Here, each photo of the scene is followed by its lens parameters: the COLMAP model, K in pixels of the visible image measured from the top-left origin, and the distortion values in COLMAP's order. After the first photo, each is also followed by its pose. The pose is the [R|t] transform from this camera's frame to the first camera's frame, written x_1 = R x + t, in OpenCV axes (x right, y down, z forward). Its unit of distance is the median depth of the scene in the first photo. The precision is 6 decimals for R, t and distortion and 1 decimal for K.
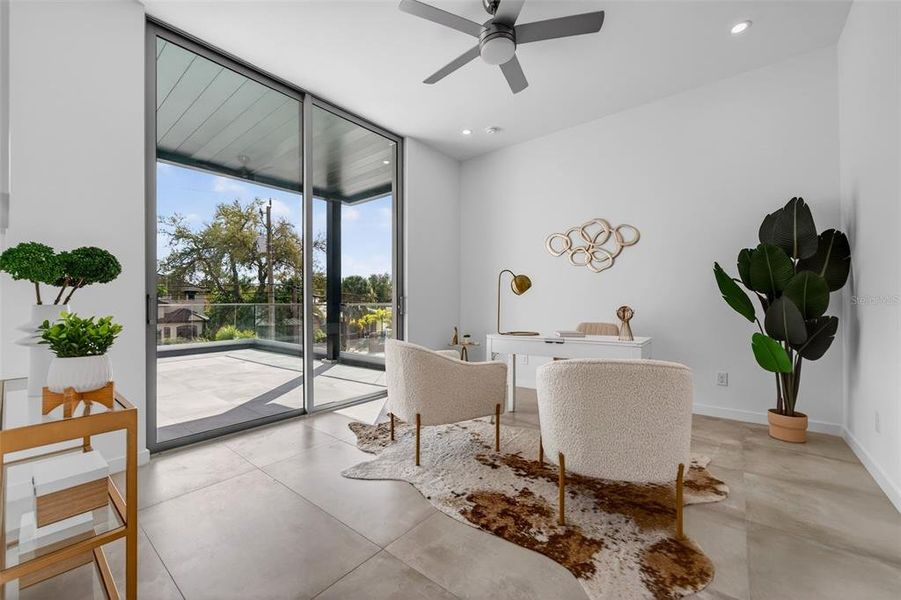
lens RADIAL K [[358.7, 0, 453.7], [0, 358.7, 301.2], [0, 0, 1]] dist [0.001321, 0.000183]
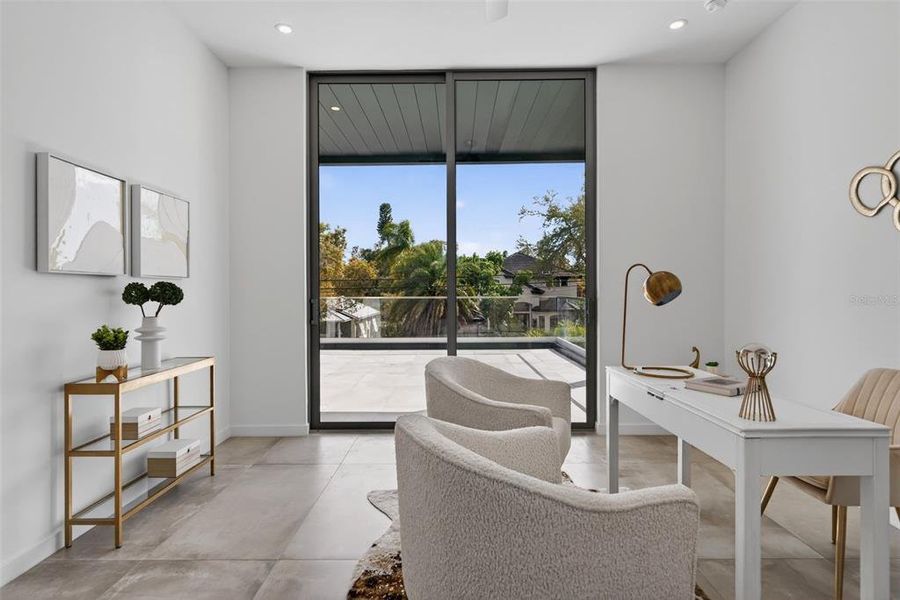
lens RADIAL K [[492.6, 0, 448.2], [0, 492.6, 293.9], [0, 0, 1]] dist [0.000740, -0.000706]
pose [[0.624327, 0.008621, -0.781116, 0.202082], [0.004229, 0.999887, 0.014415, -0.016194], [0.781152, -0.012303, 0.624220, 0.083002]]
